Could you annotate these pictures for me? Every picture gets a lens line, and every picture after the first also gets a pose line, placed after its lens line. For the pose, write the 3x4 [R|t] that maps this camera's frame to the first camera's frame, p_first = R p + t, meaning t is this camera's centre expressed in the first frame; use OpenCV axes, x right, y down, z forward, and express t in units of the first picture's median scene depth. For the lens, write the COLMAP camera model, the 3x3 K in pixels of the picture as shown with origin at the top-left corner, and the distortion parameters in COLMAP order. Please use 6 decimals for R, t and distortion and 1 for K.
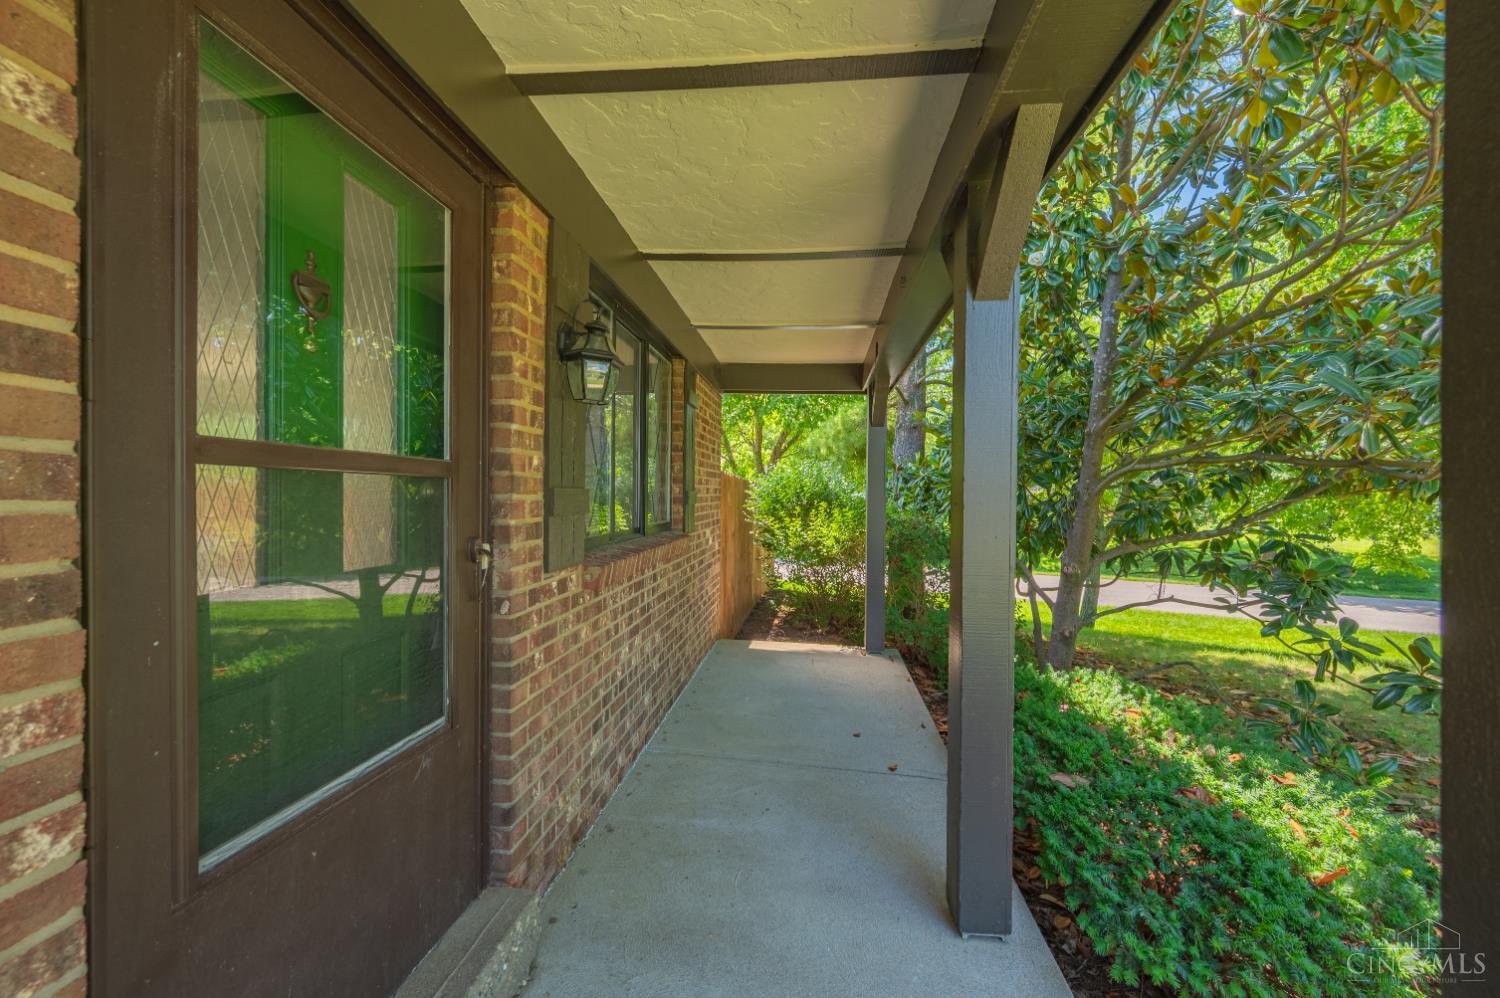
lens RADIAL K [[617.4, 0, 751.6], [0, 617.4, 496.0], [0, 0, 1]] dist [-0.004132, 0.001252]
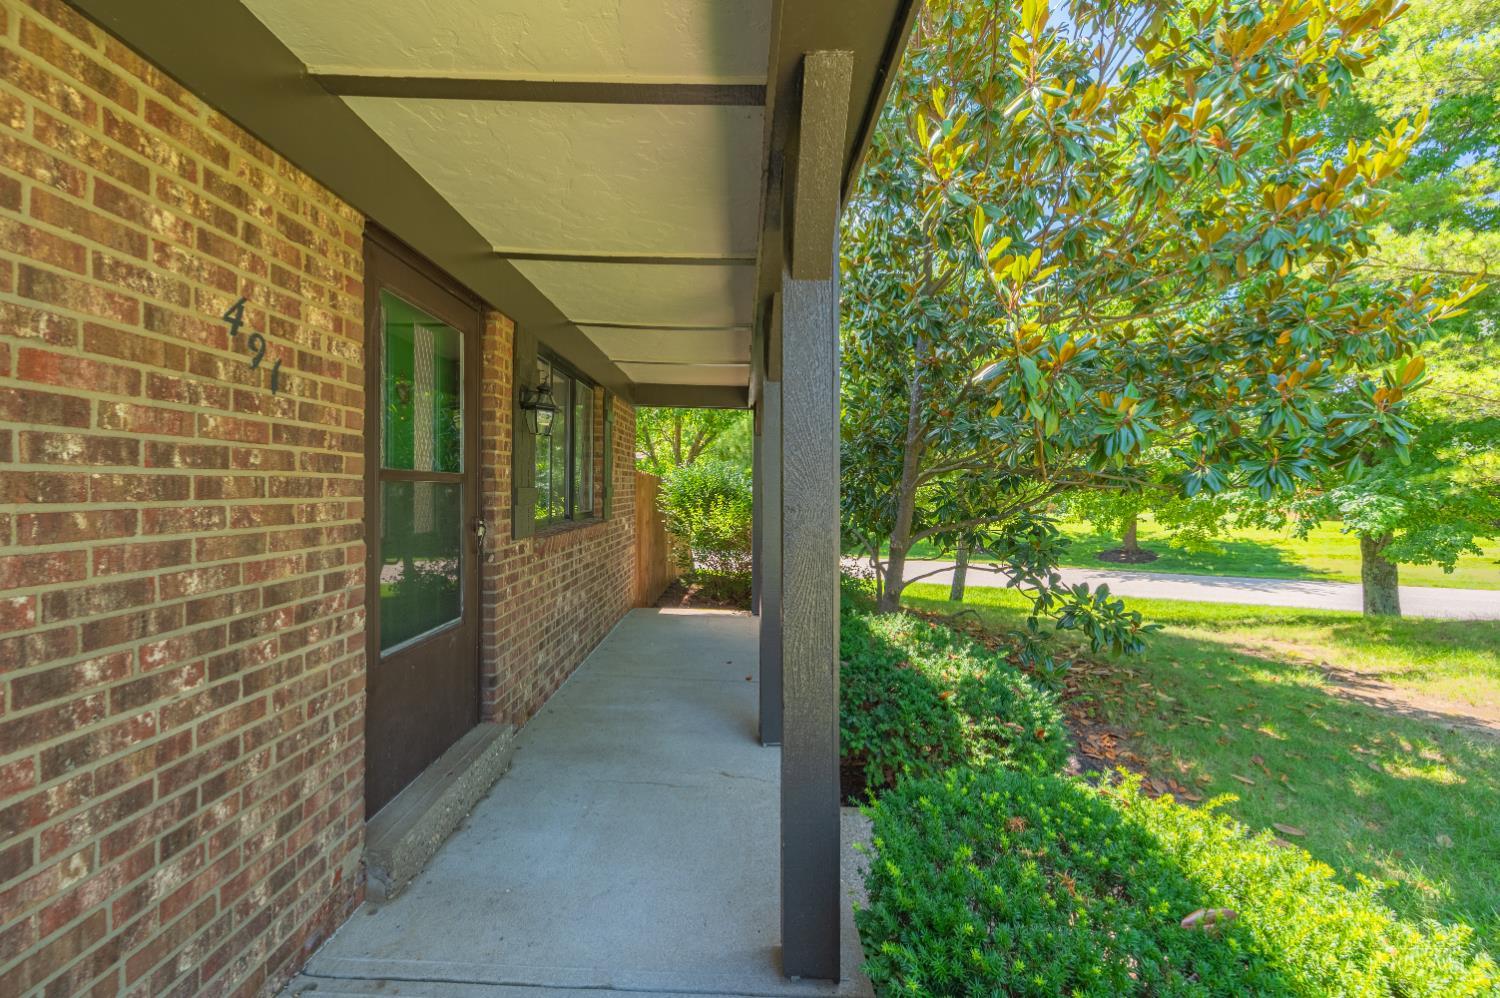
lens RADIAL K [[617.4, 0, 751.0], [0, 617.4, 494.7], [0, 0, 1]] dist [-0.004132, 0.001252]
pose [[0.993352, -0.000714, 0.115111, 0.065687], [-0.000410, 0.999952, 0.009743, -0.006742], [-0.115112, -0.009725, 0.993305, -0.436774]]
